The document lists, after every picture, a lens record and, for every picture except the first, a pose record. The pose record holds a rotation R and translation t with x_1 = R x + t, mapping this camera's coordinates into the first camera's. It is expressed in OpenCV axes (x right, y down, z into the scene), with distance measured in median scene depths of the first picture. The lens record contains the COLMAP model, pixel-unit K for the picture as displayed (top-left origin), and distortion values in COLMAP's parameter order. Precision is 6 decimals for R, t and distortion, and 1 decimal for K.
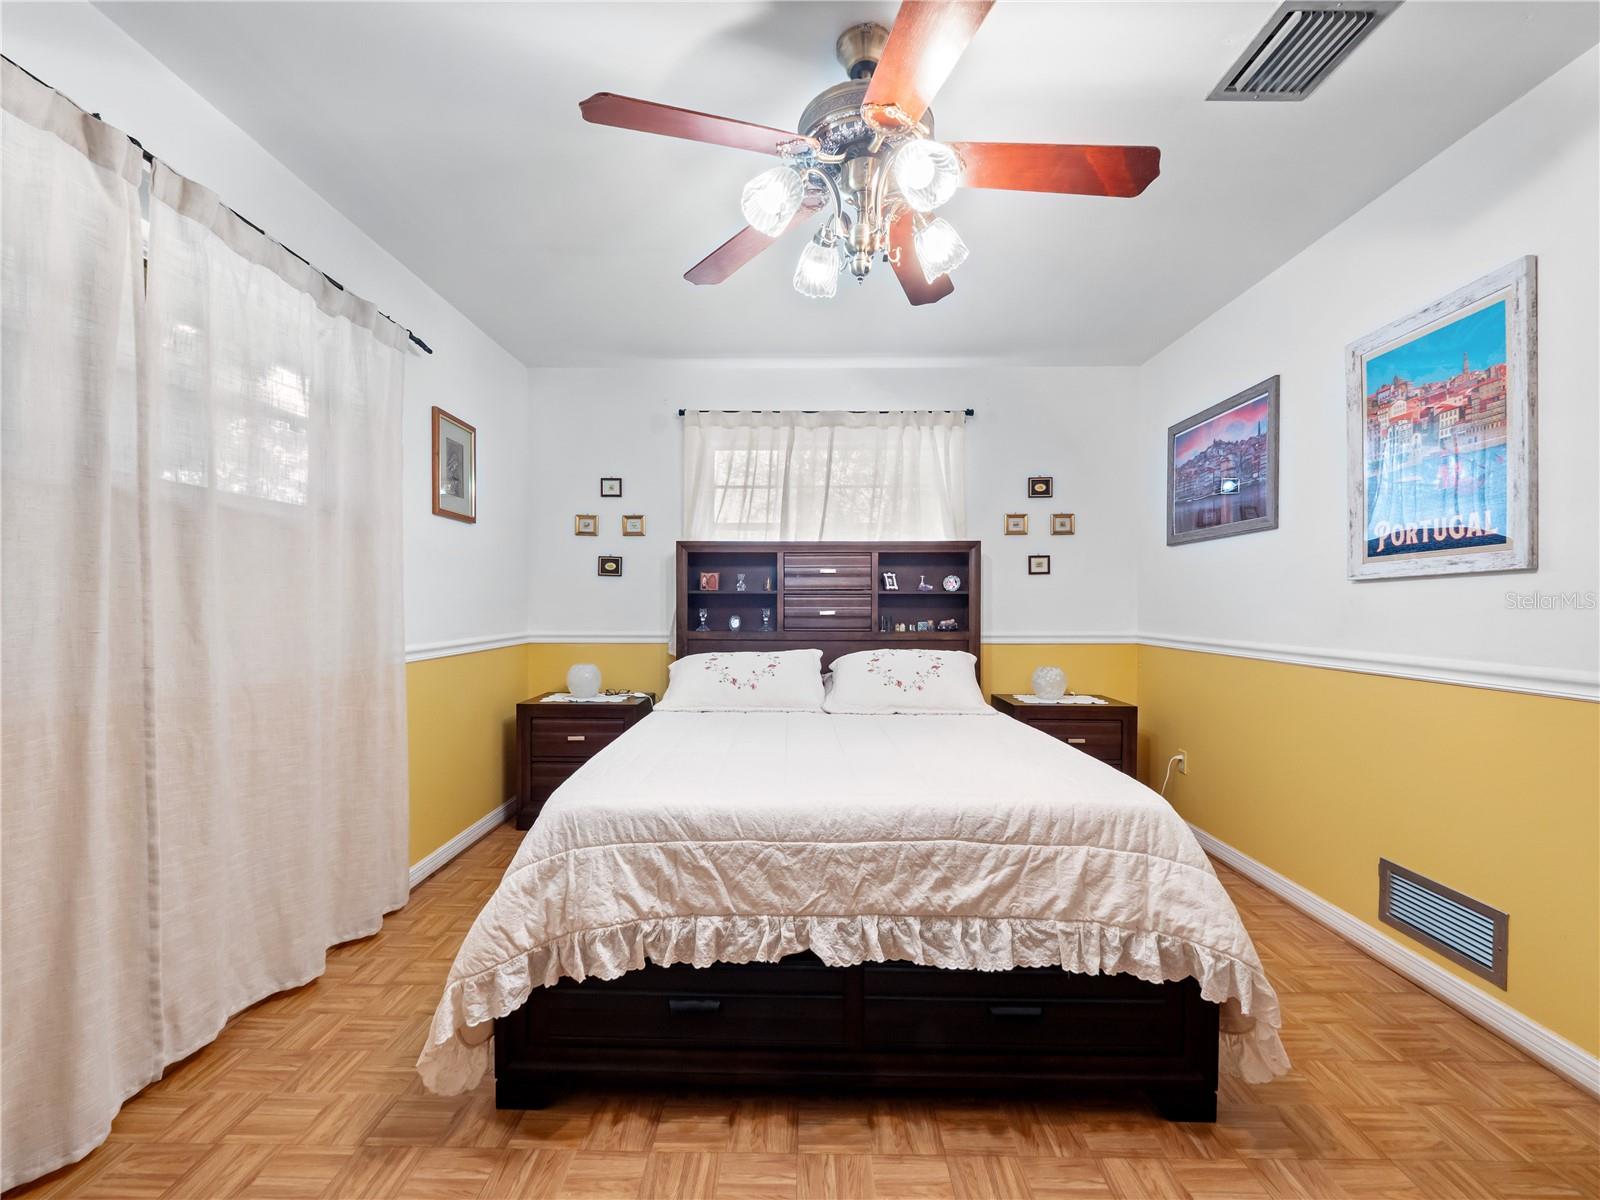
lens RADIAL K [[682.3, 0, 803.7], [0, 682.3, 611.4], [0, 0, 1]] dist [0.002435, -0.000768]
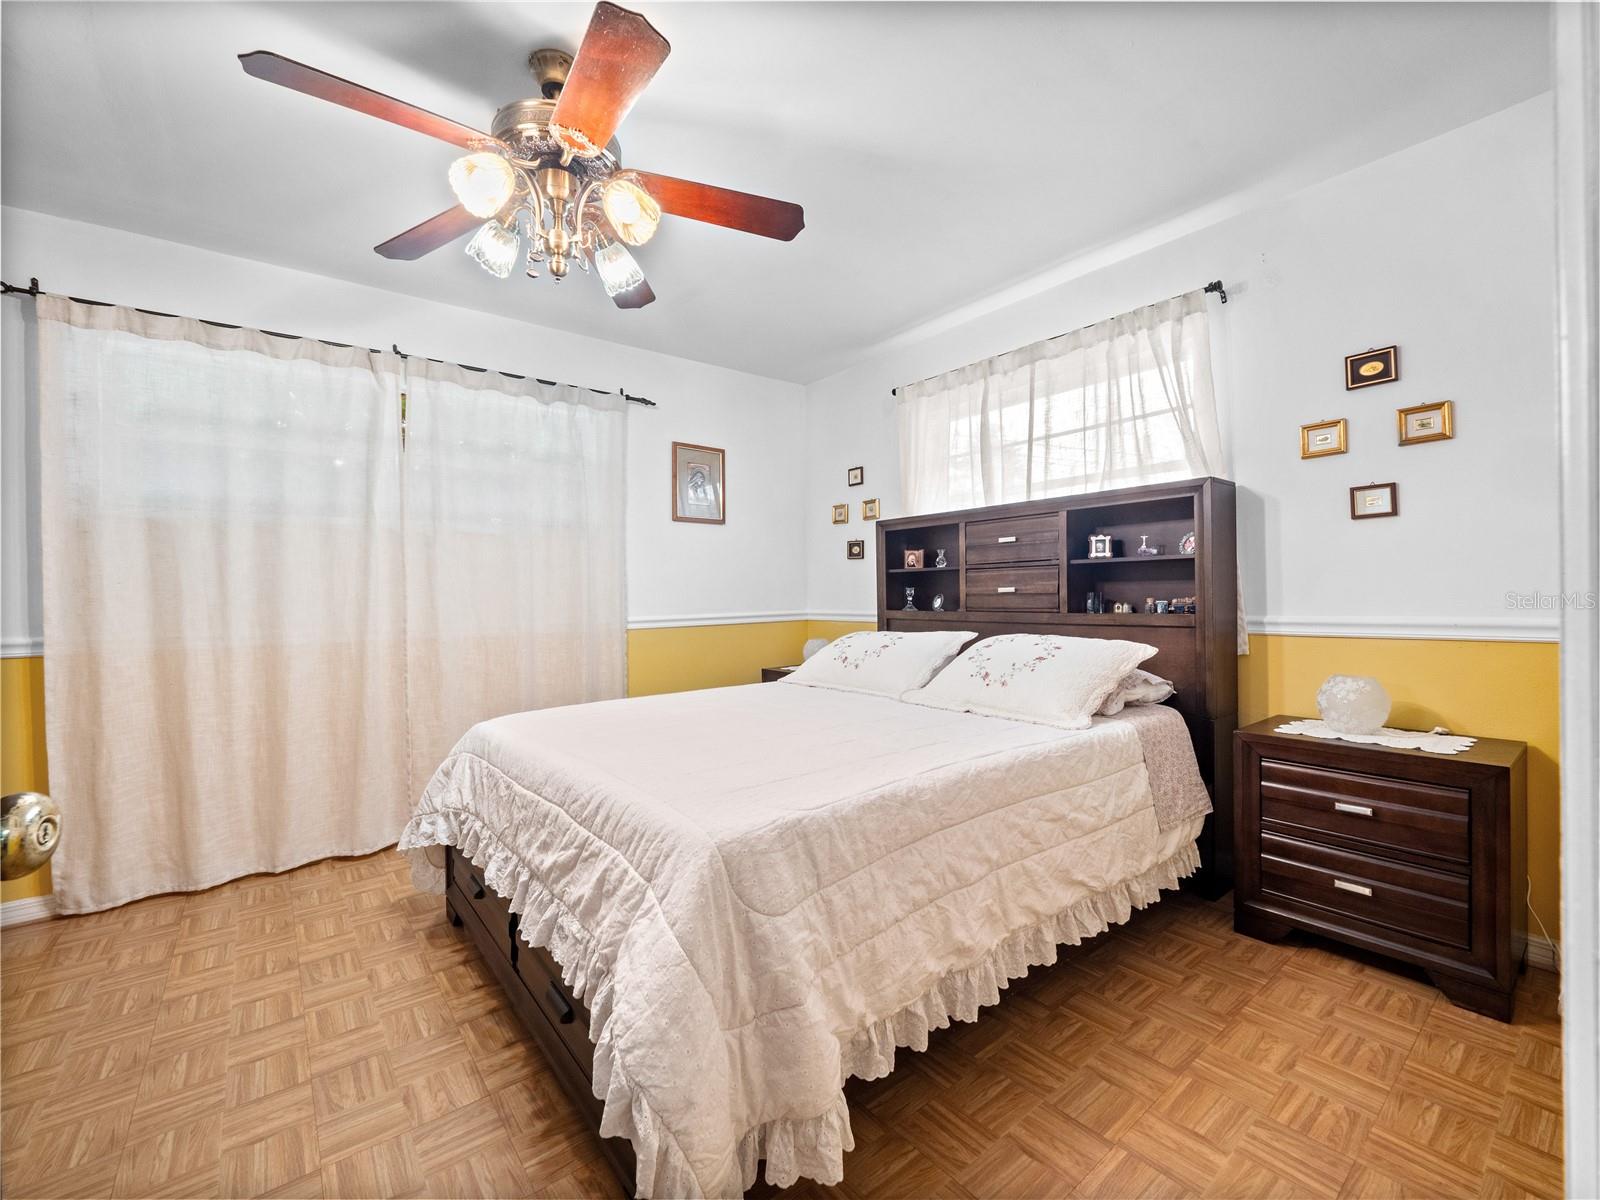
lens RADIAL K [[682.3, 0, 805.0], [0, 682.3, 592.9], [0, 0, 1]] dist [0.002435, -0.000768]
pose [[0.629215, -0.013778, -0.777109, 0.526302], [0.005540, 0.999897, -0.013242, 0.015324], [0.777211, 0.004027, 0.629227, 0.279227]]
